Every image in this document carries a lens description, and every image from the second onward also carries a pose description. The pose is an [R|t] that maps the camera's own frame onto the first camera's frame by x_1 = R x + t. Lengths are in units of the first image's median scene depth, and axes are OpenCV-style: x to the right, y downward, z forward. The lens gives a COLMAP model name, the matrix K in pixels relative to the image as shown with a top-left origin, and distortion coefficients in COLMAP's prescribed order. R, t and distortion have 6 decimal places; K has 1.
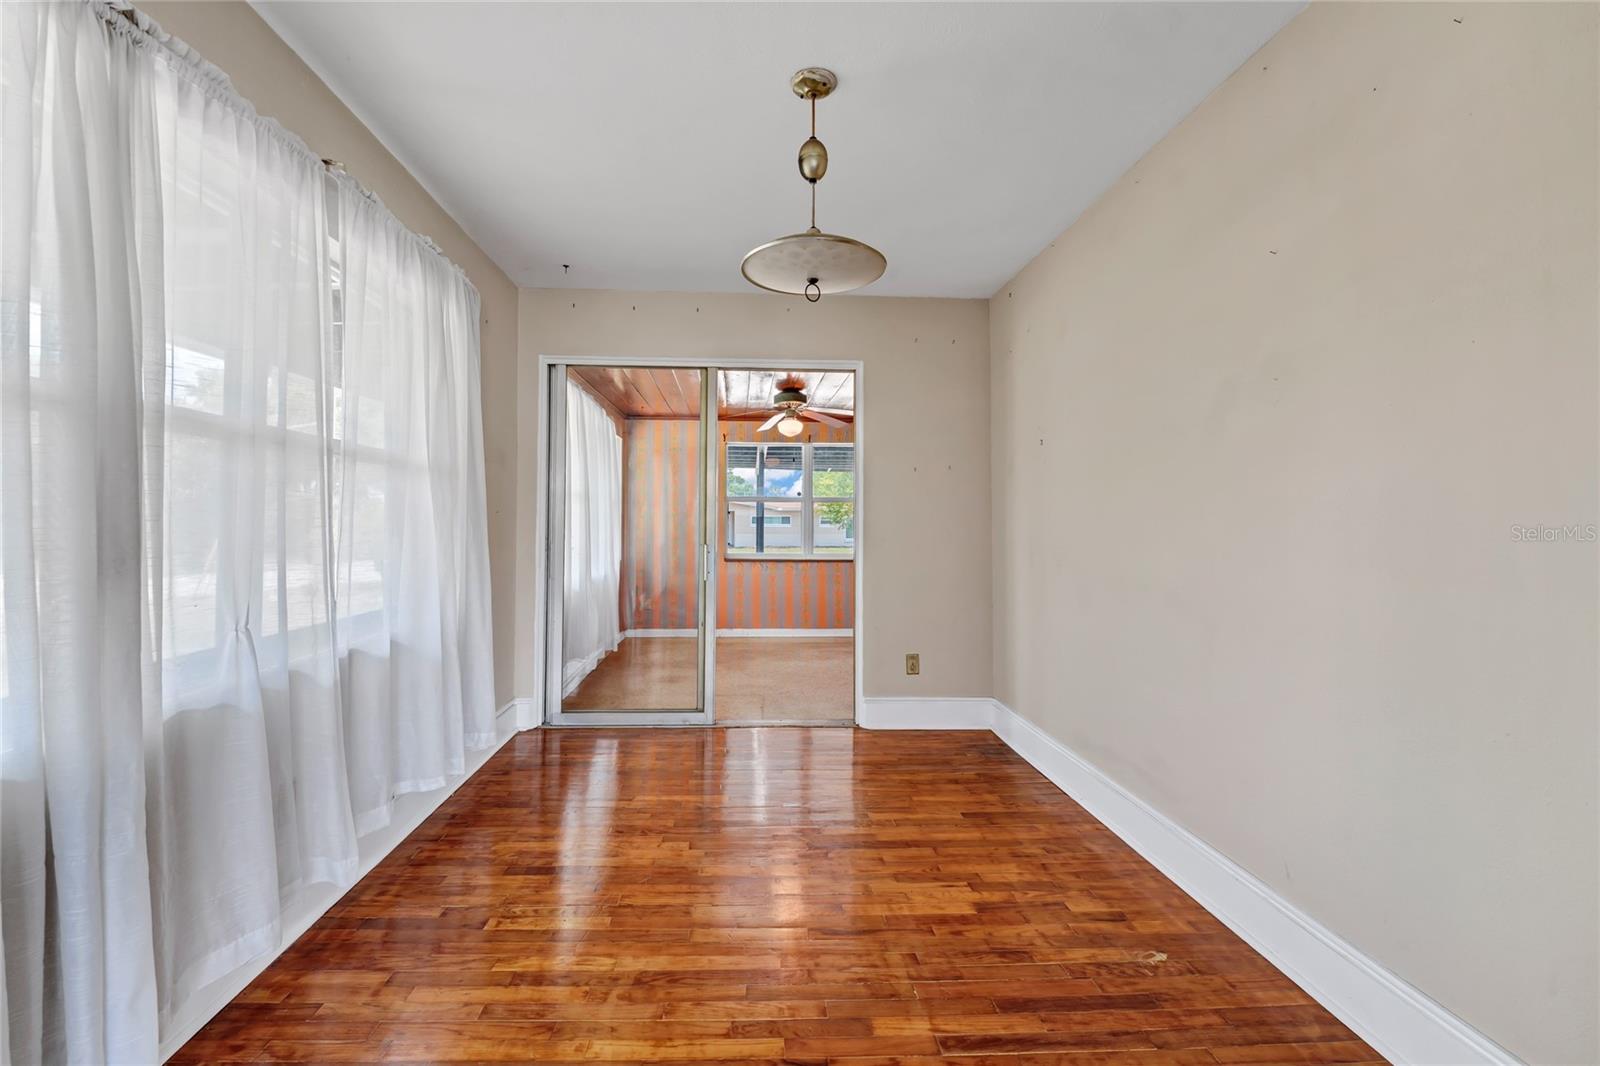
lens RADIAL K [[725.5, 0, 803.2], [0, 725.5, 514.0], [0, 0, 1]] dist [-0.000034, -0.000063]
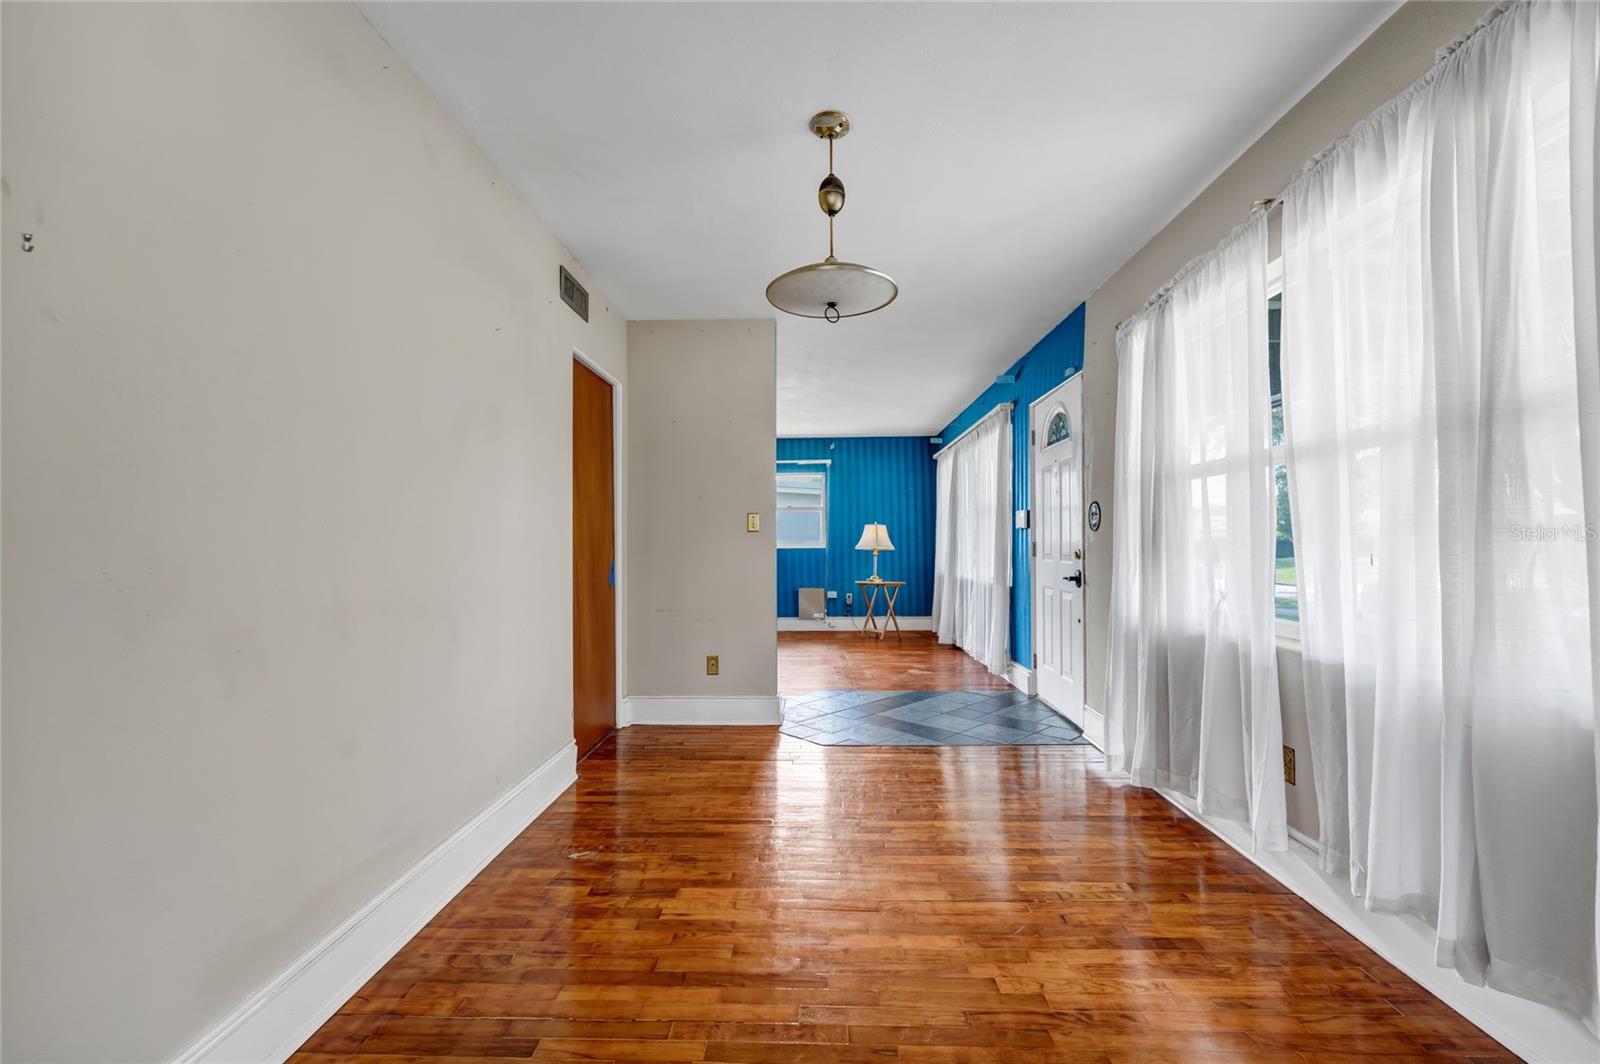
lens RADIAL K [[697.0, 0, 800.0], [0, 697.0, 532.0], [0, 0, 1]] dist [-0.000516, -0.000193]
pose [[-0.993749, 0.003873, 0.111575, -0.055041], [0.000492, 0.999540, -0.030310, 0.053130], [-0.111641, -0.030066, -0.993294, 2.031189]]
